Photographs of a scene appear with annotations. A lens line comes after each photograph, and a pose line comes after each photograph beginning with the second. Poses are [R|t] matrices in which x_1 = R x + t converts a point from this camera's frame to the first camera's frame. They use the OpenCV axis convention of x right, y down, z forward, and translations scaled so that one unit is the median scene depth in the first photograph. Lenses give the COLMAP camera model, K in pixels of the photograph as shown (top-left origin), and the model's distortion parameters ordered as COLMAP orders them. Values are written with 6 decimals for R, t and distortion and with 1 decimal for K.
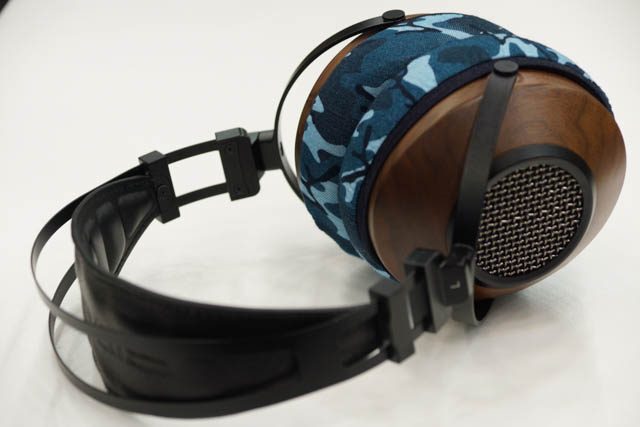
lens RADIAL K [[2234.8, 0, 320.0], [0, 2234.8, 213.5], [0, 0, 1]] dist [-0.176937, -1.345608]
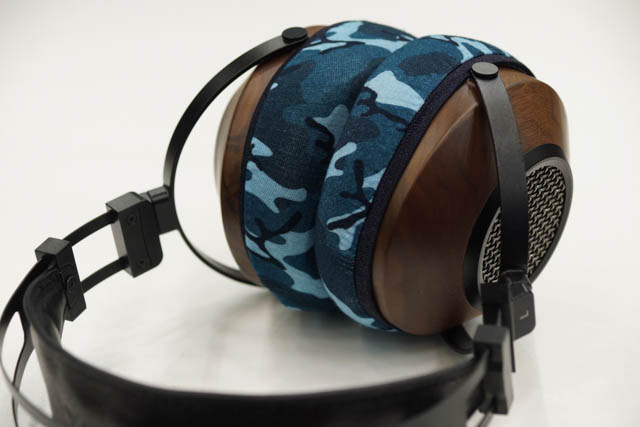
lens RADIAL K [[2234.8, 0, 320.0], [0, 2234.8, 213.5], [0, 0, 1]] dist [-0.176937, -1.345608]
pose [[0.869733, -0.194992, 0.453368, -0.385380], [0.185930, 0.980412, 0.064988, -0.076867], [-0.457159, 0.027773, 0.888951, 0.215873]]
